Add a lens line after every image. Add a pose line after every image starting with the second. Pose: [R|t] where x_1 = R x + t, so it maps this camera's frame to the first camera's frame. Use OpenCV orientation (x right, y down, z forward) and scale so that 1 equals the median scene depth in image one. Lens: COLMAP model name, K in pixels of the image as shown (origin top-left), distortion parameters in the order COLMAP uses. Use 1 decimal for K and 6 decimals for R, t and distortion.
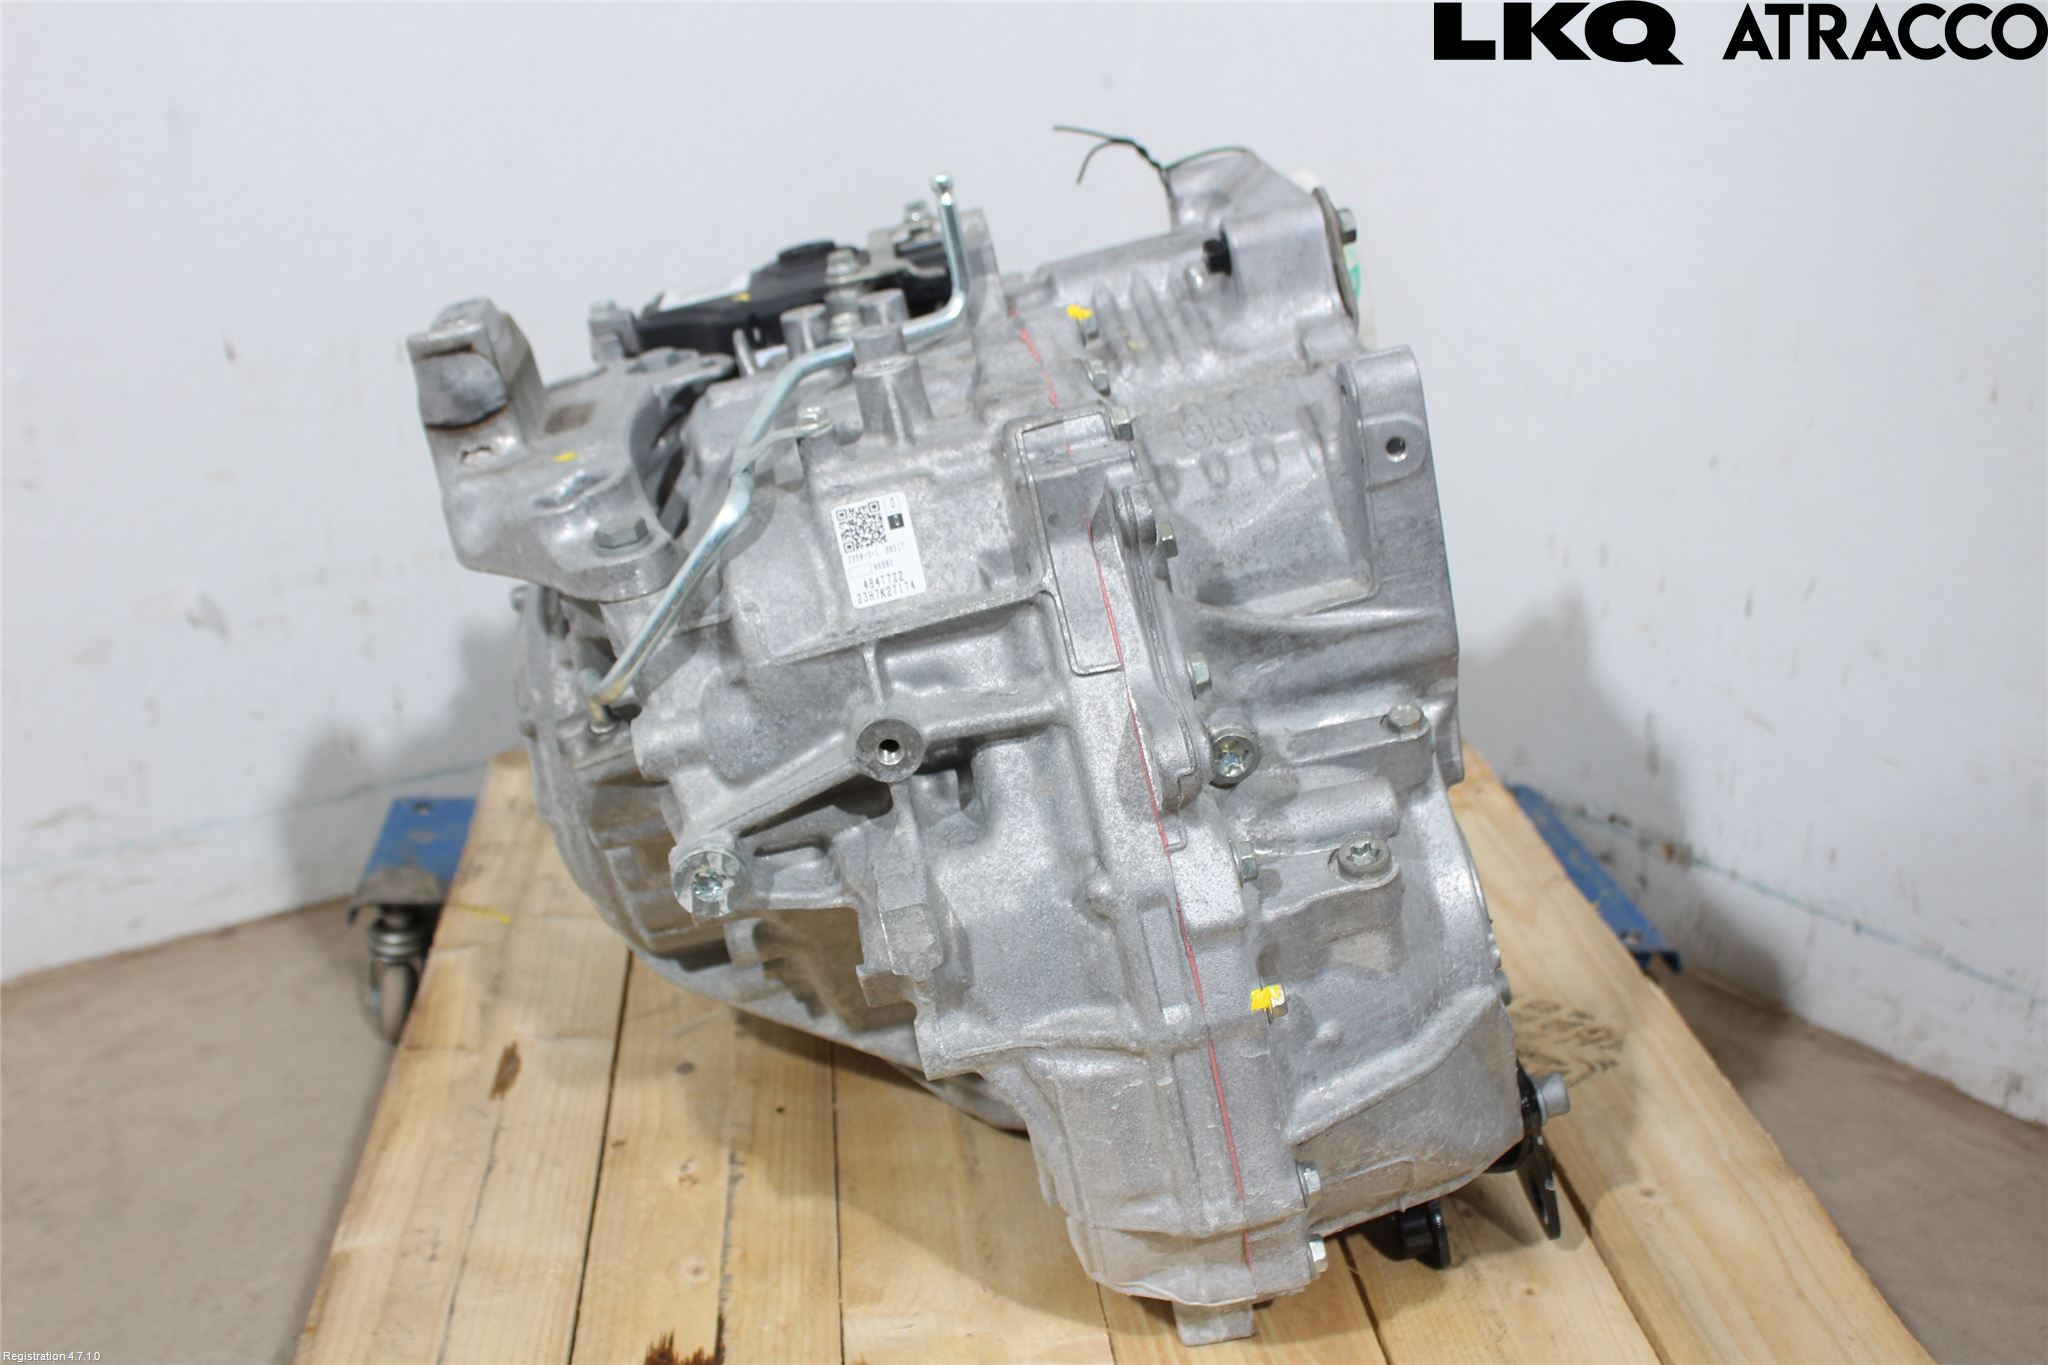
lens RADIAL K [[2157.9, 0, 1024.0], [0, 2157.9, 682.5], [0, 0, 1]] dist [-0.082409, 0.025357]
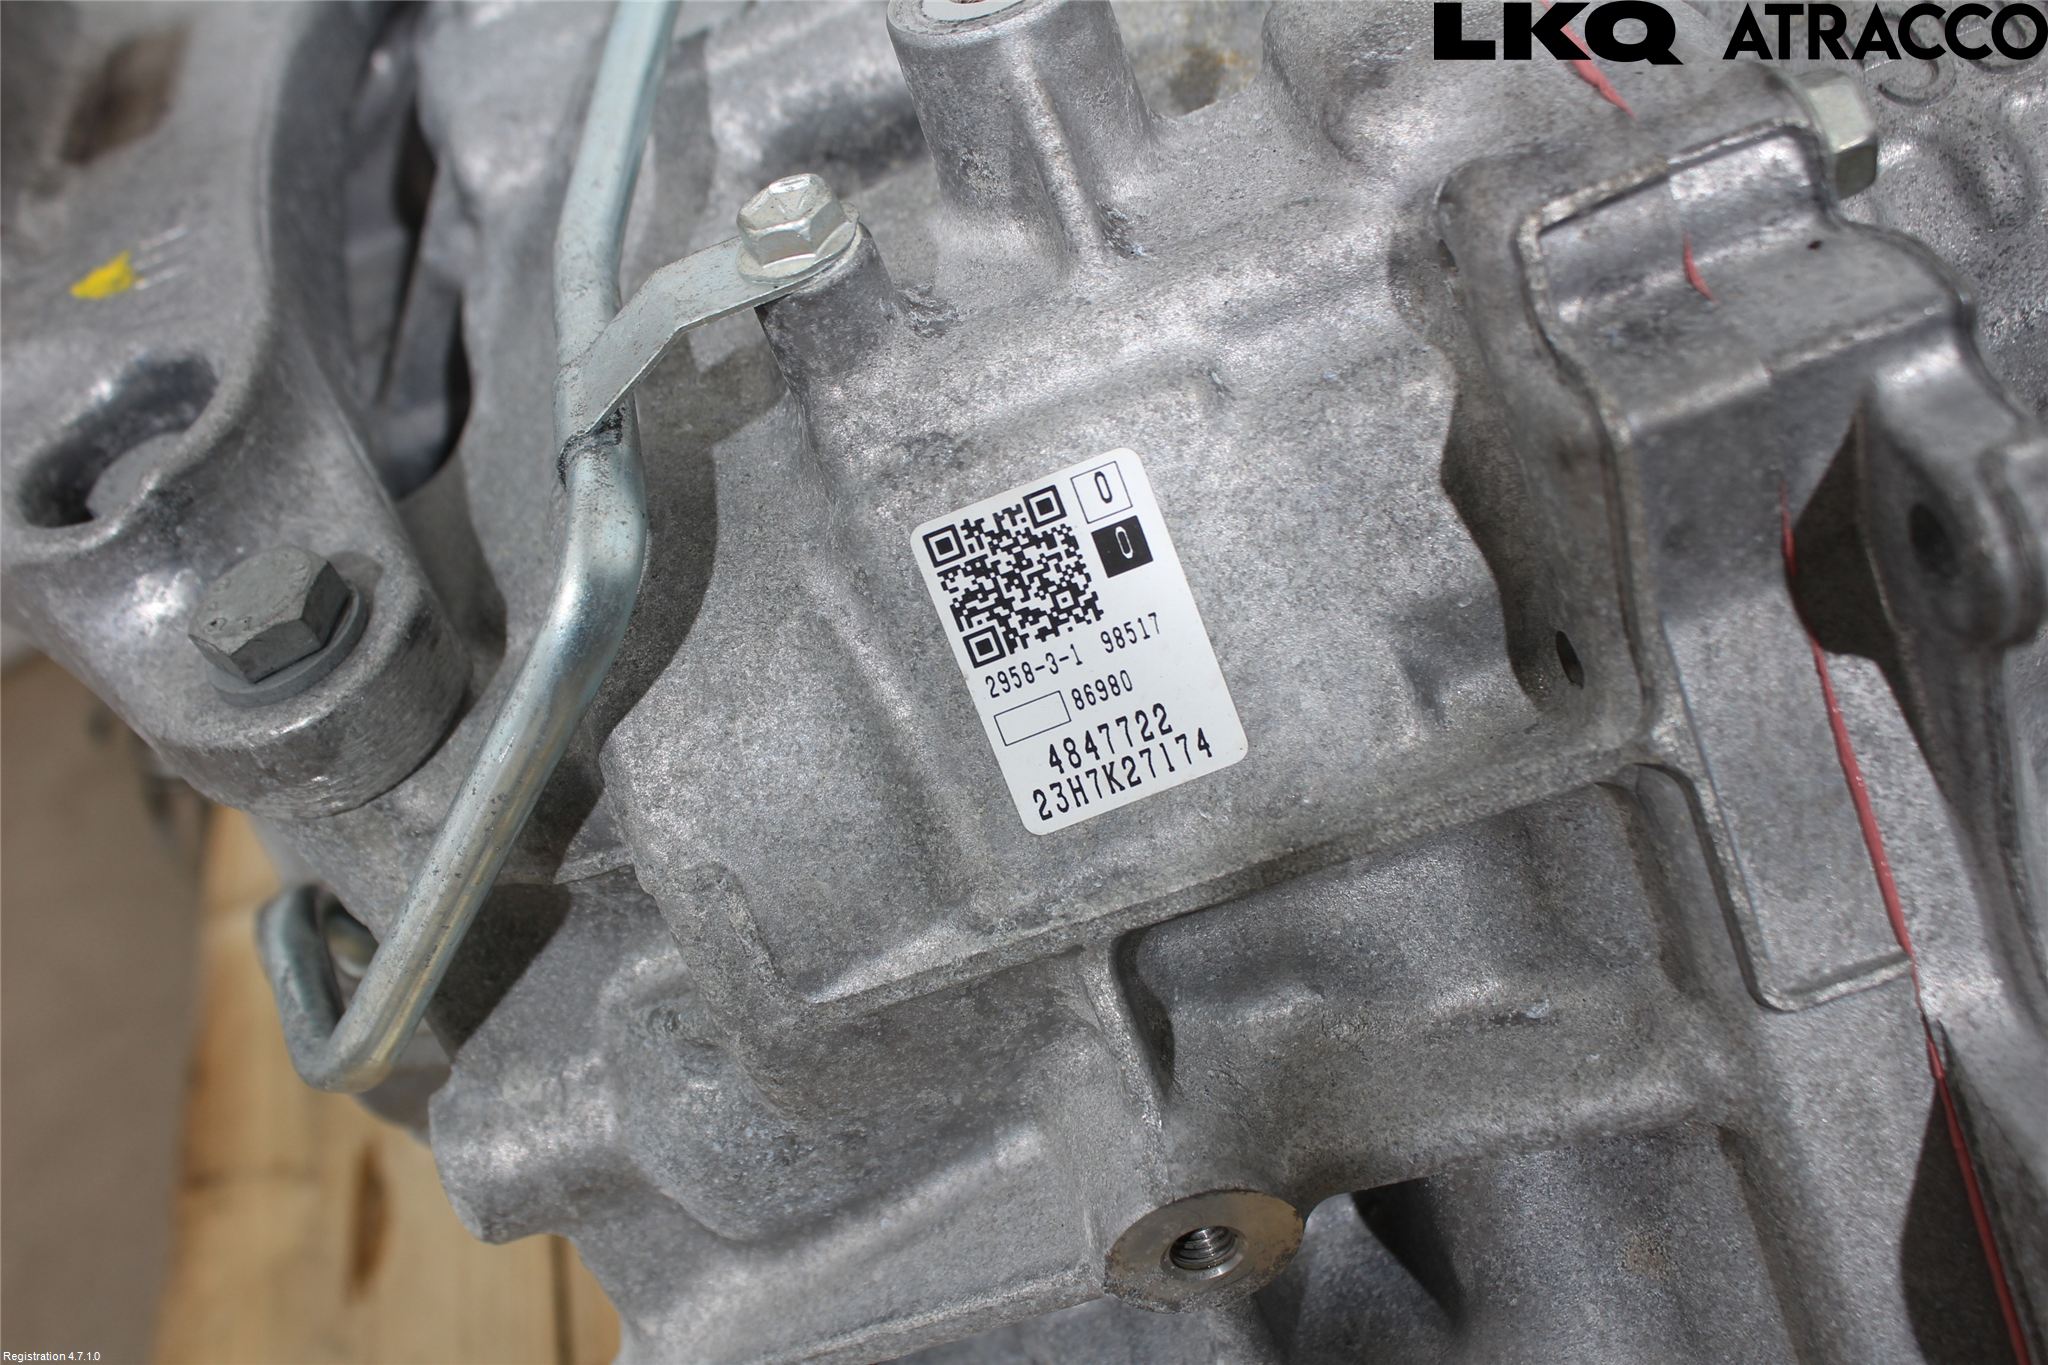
lens RADIAL K [[2157.9, 0, 1024.0], [0, 2157.9, 682.5], [0, 0, 1]] dist [-0.082409, 0.025357]
pose [[0.990616, -0.136242, 0.010843, -0.079482], [0.123803, 0.928111, 0.351117, -0.167315], [-0.057901, -0.346480, 0.936269, 0.704323]]
